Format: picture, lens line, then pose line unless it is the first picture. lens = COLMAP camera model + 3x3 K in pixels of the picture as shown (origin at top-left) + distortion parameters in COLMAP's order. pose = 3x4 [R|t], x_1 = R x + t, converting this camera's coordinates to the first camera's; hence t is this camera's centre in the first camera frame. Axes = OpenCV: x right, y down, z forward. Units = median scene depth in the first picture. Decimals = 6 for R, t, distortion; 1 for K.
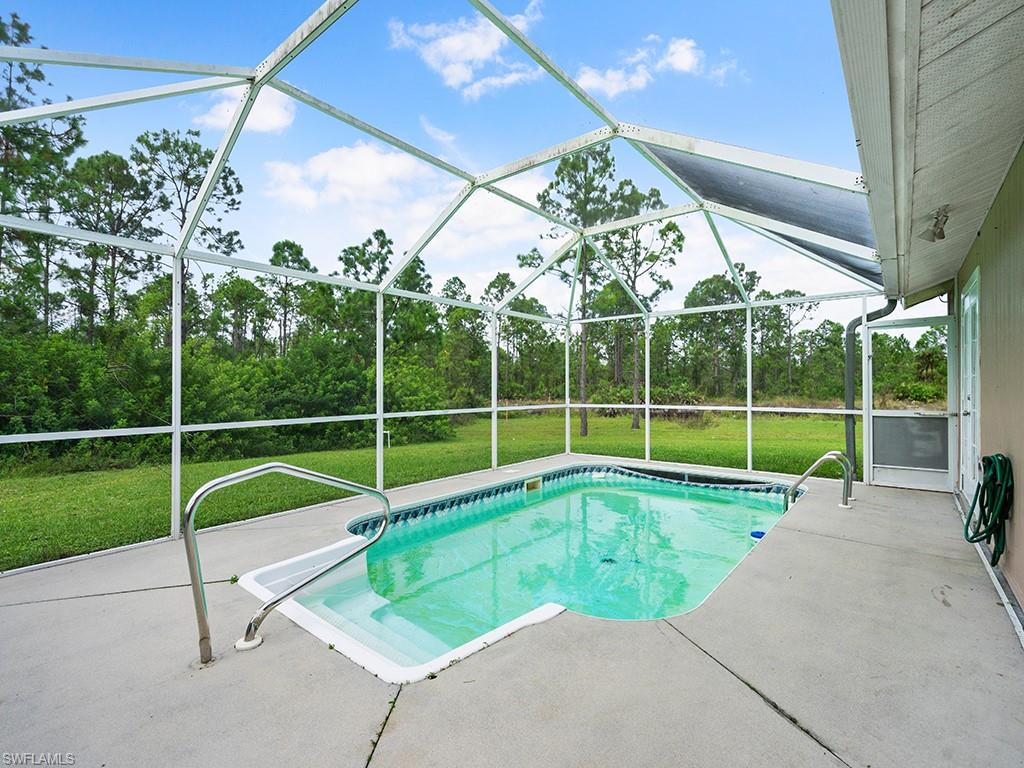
lens RADIAL K [[485.7, 0, 515.9], [0, 485.7, 385.6], [0, 0, 1]] dist [0.000626, 0.000259]
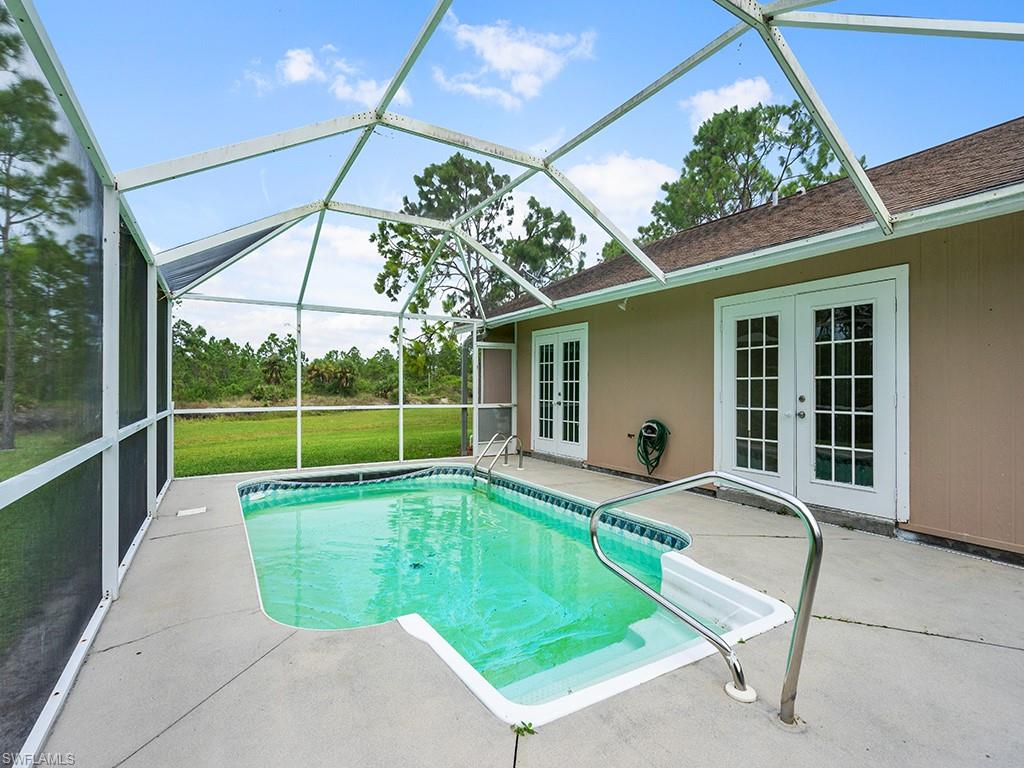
lens RADIAL K [[485.7, 0, 514.9], [0, 485.7, 387.1], [0, 0, 1]] dist [0.000626, 0.000259]
pose [[0.325717, 0.008440, 0.945430, -0.491830], [-0.007996, 0.999949, -0.006171, 0.007065], [-0.945434, -0.005550, 0.325768, 0.370355]]
